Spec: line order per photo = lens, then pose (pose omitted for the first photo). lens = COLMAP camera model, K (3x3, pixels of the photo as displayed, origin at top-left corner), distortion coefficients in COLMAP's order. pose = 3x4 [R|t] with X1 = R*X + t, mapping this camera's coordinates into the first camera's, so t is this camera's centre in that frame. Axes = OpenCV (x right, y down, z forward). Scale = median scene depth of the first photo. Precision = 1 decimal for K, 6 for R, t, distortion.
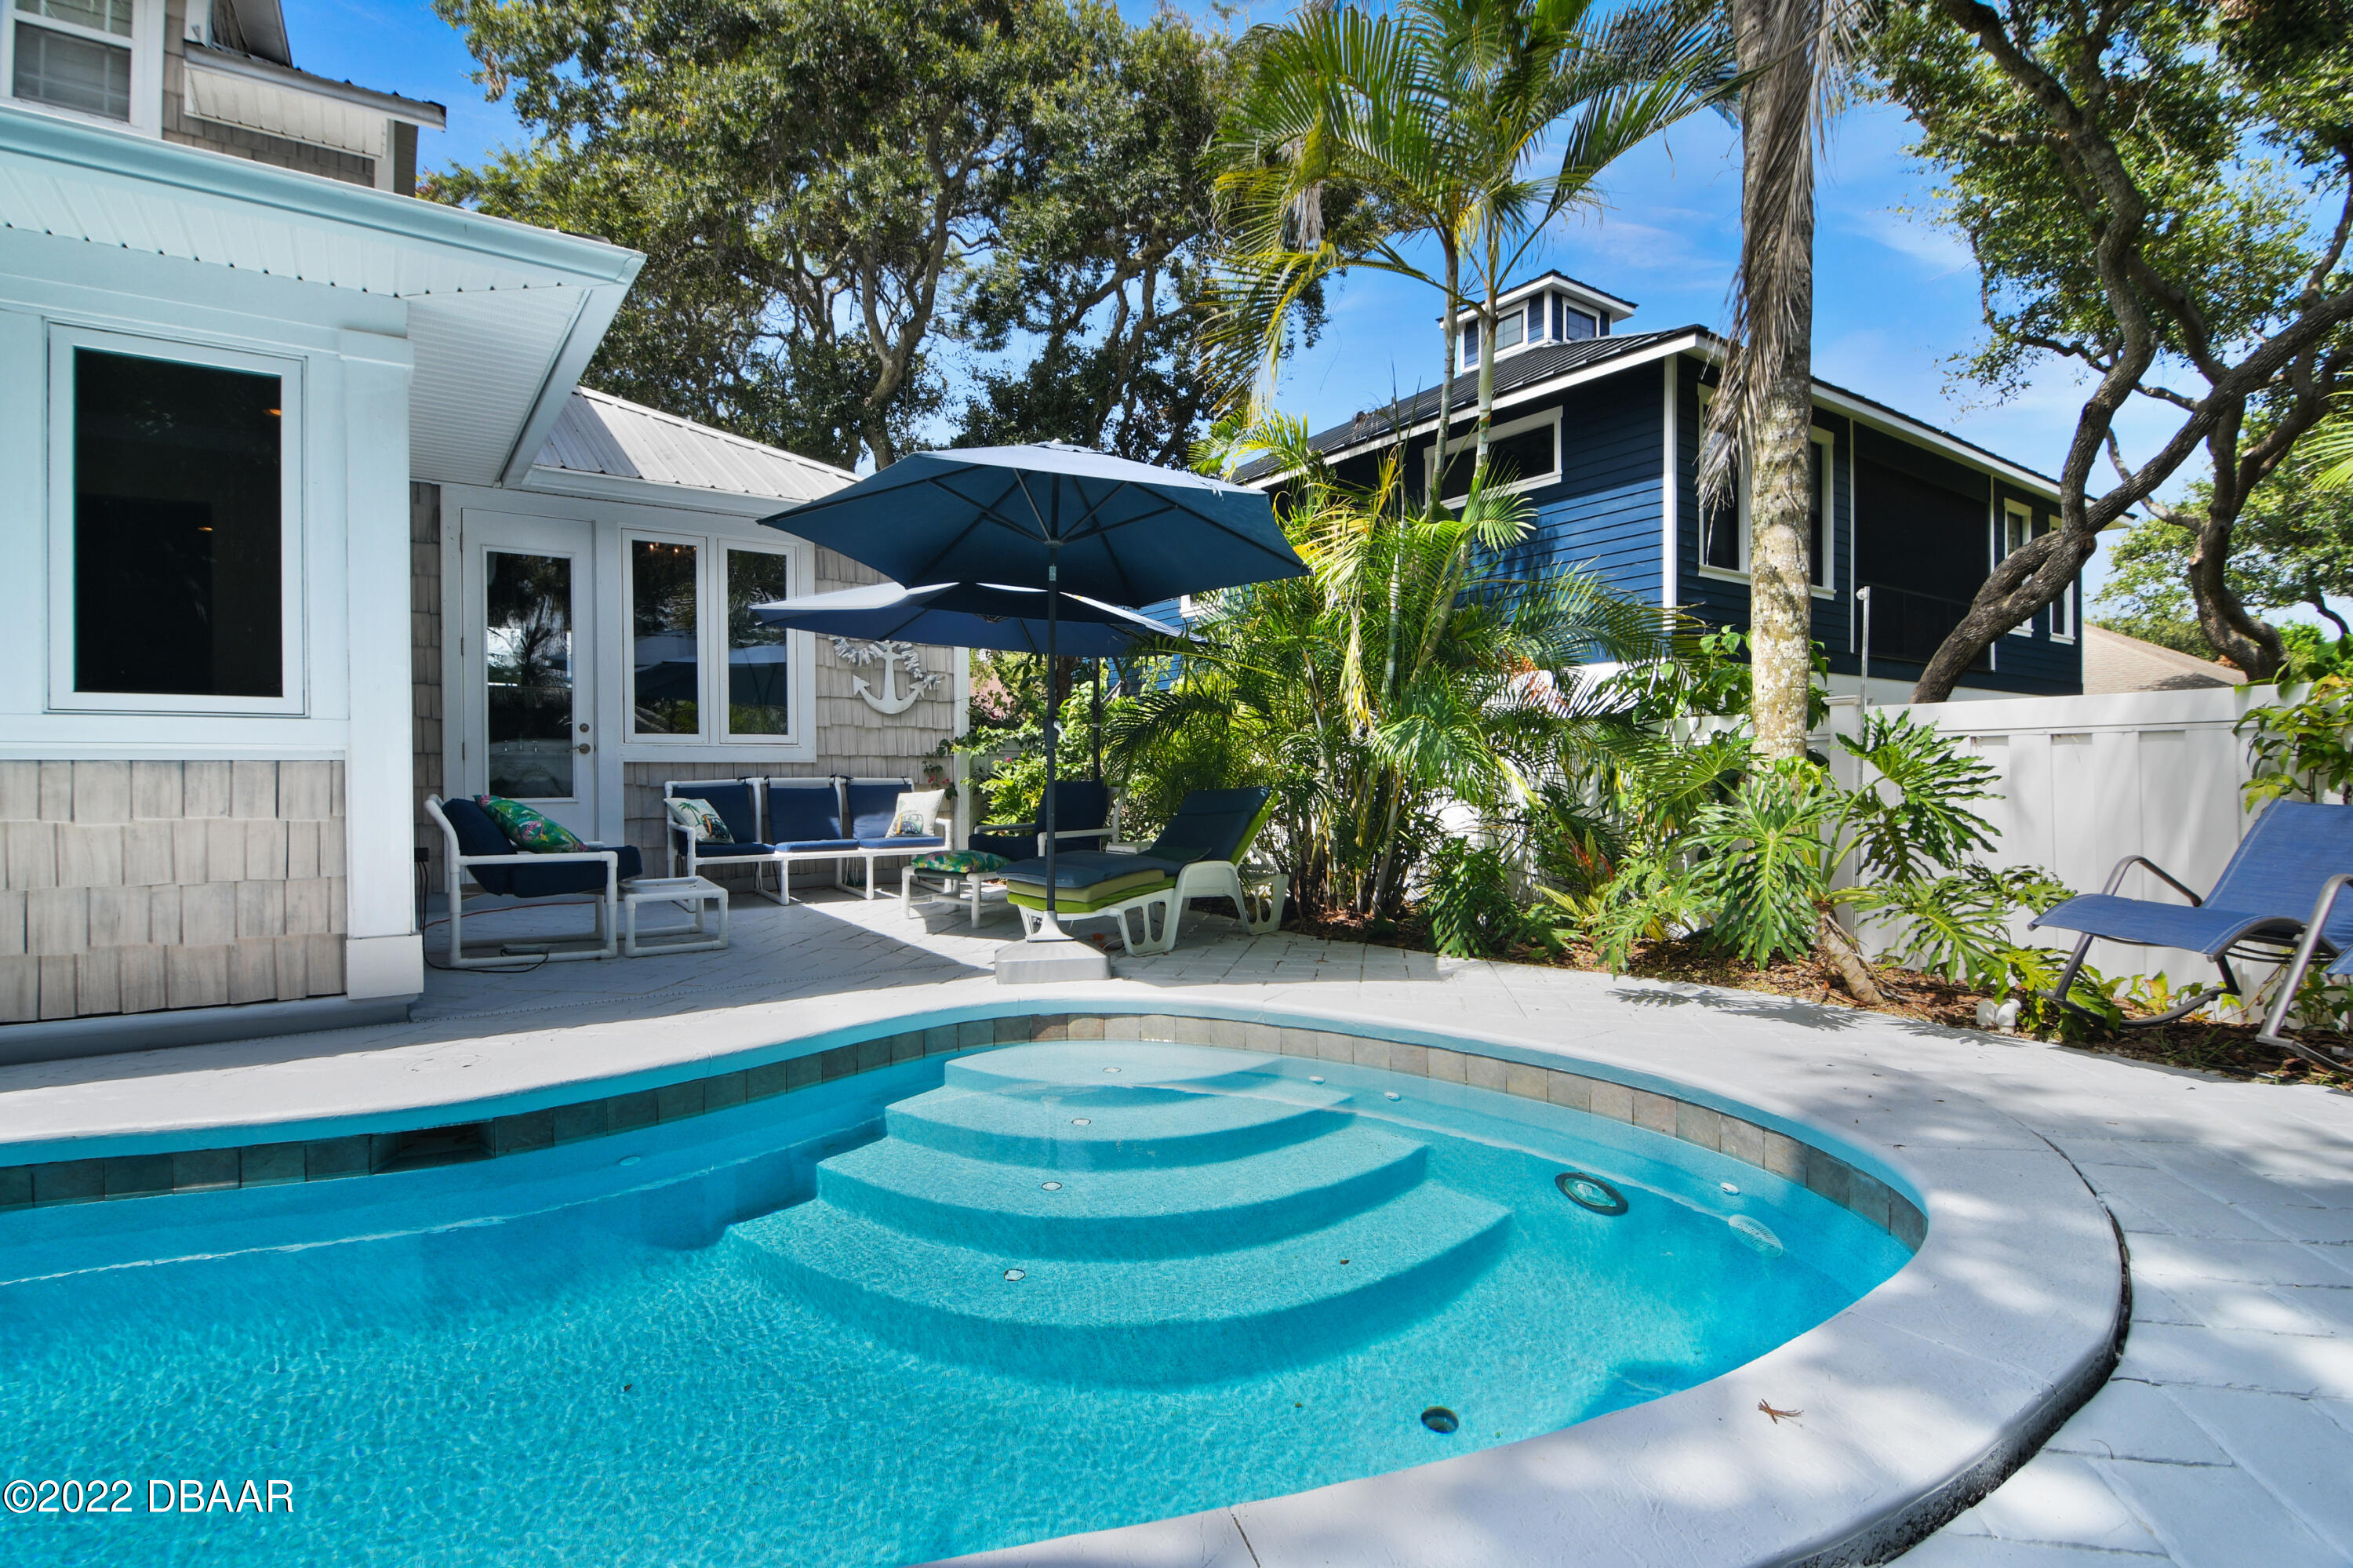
lens RADIAL K [[1147.5, 0, 1158.9], [0, 1147.5, 776.4], [0, 0, 1]] dist [0.005159, -0.000731]
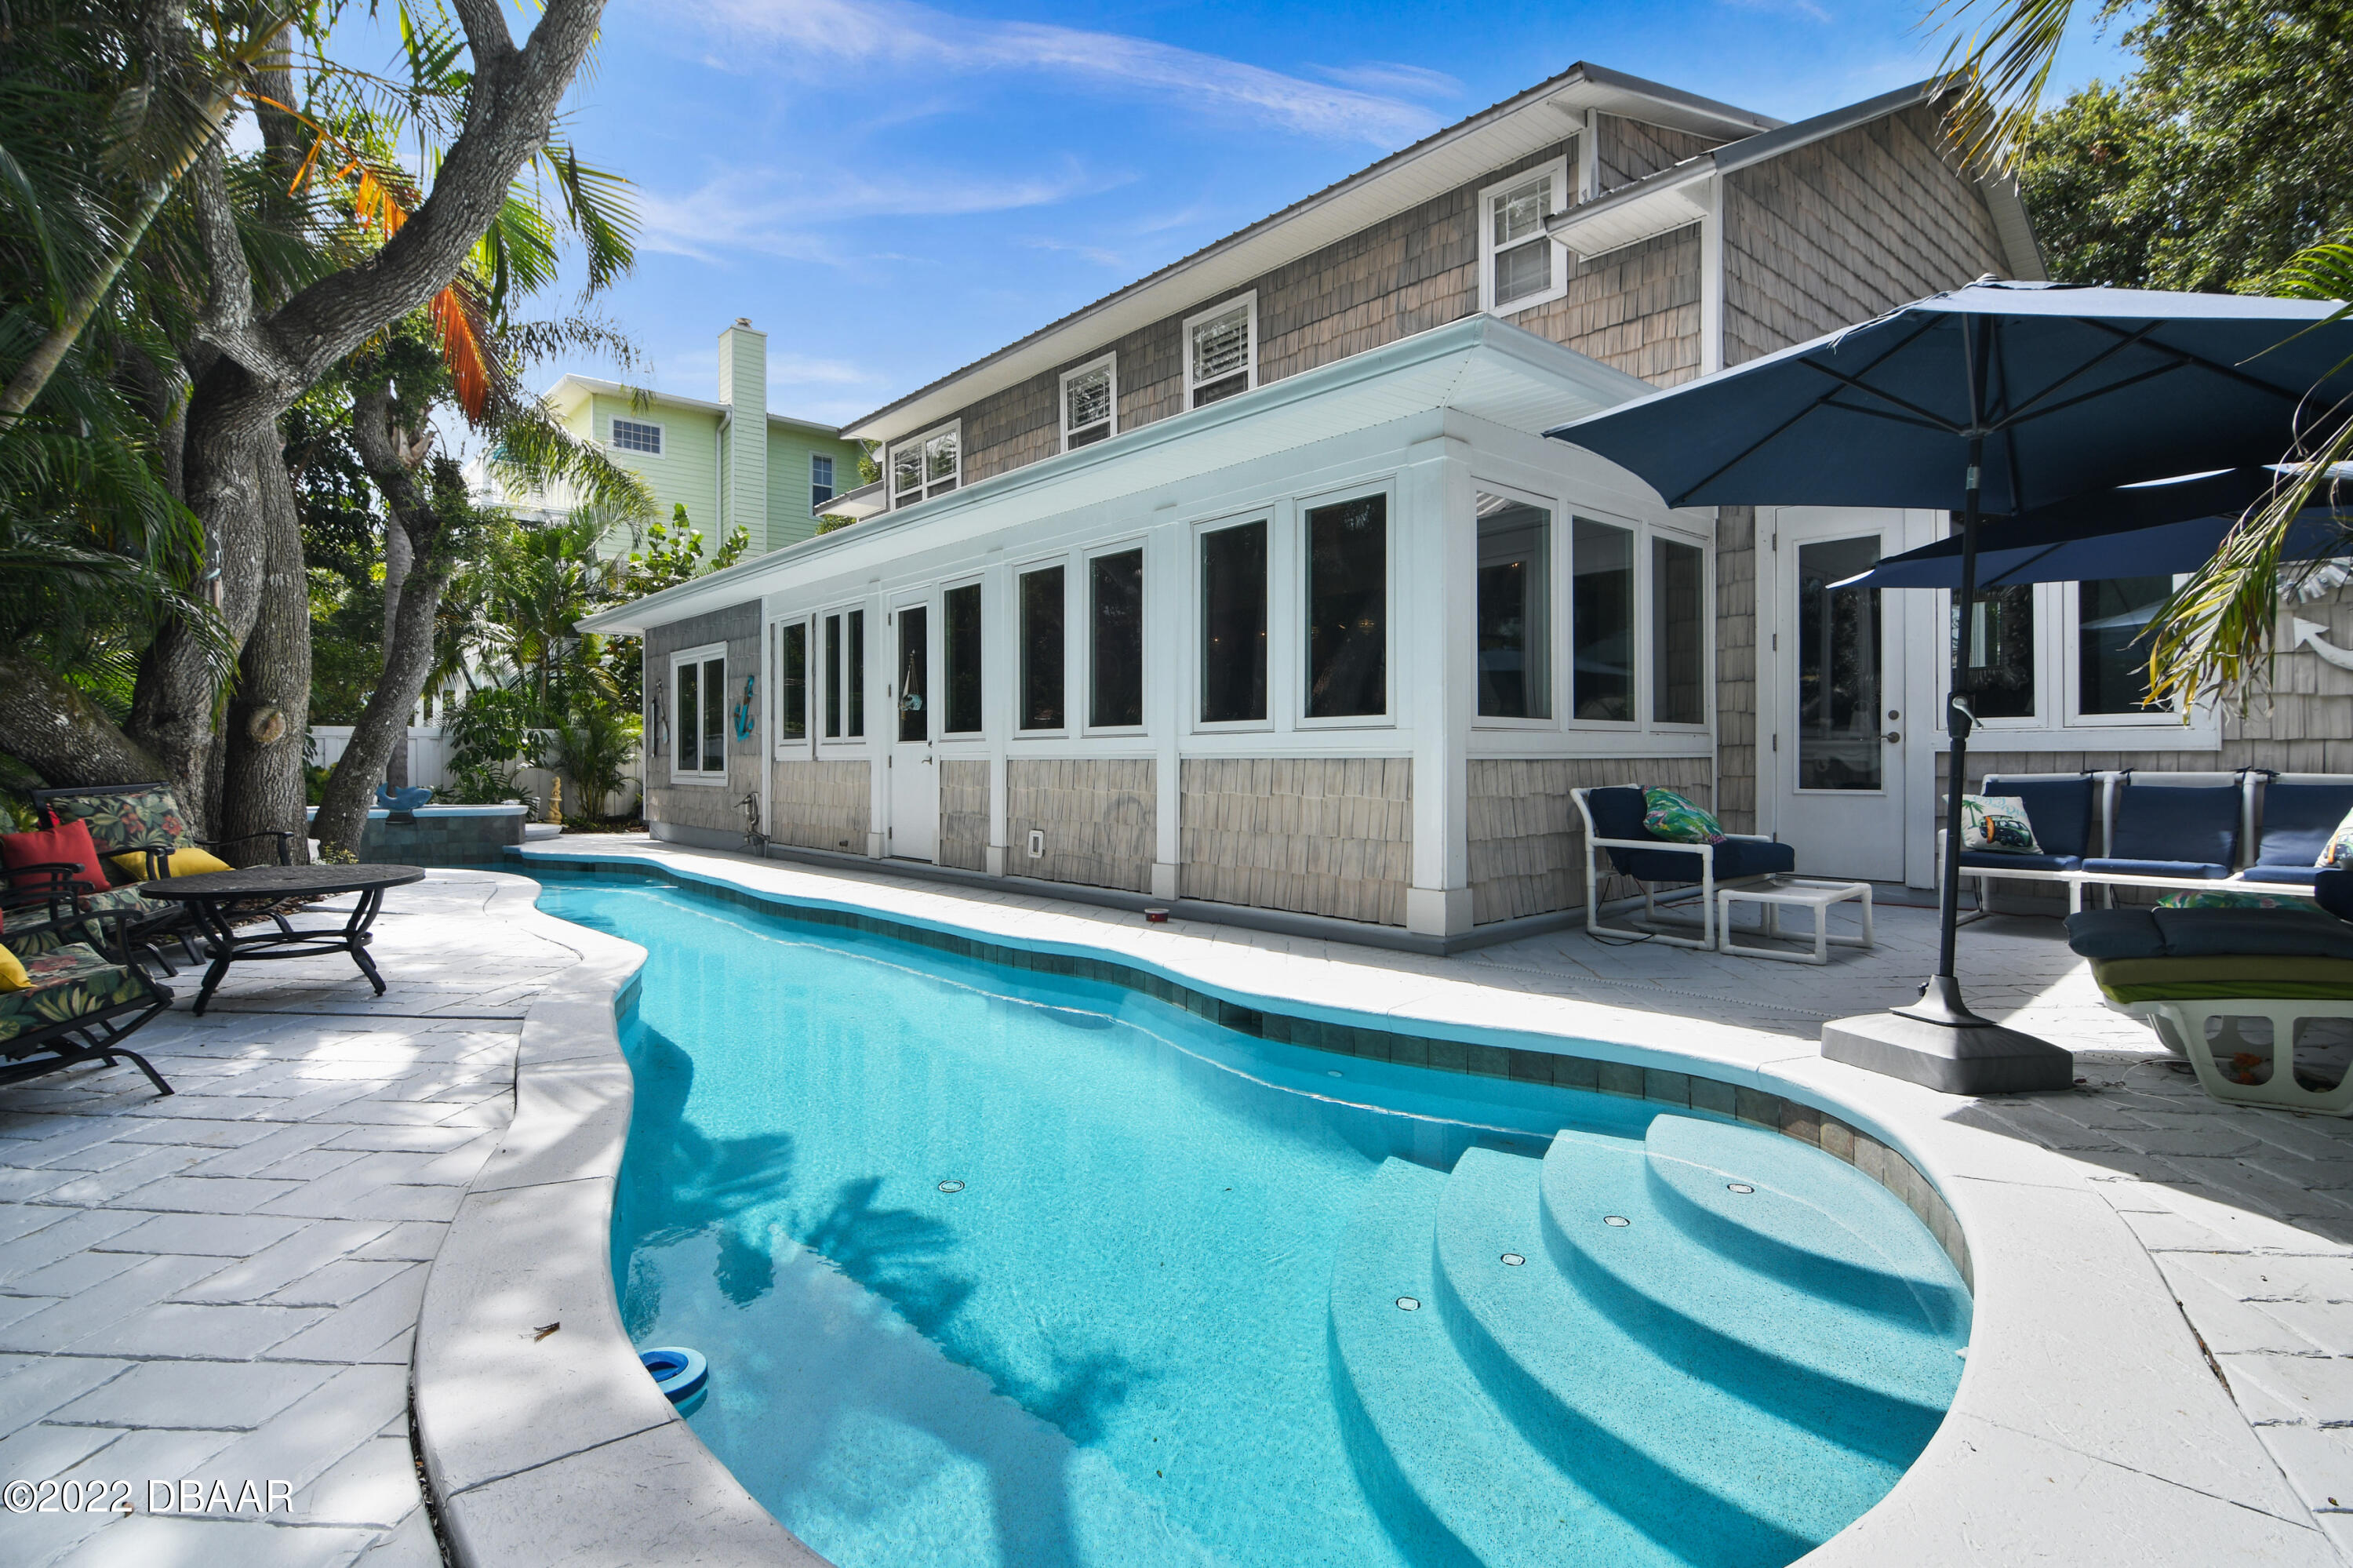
lens RADIAL K [[1147.5, 0, 1125.4], [0, 1147.5, 764.3], [0, 0, 1]] dist [0.005159, -0.000731]
pose [[0.095807, 0.009108, -0.995358, 0.482170], [-0.000577, 0.999958, 0.009094, -0.014219], [0.995400, -0.000297, 0.095809, 0.403063]]
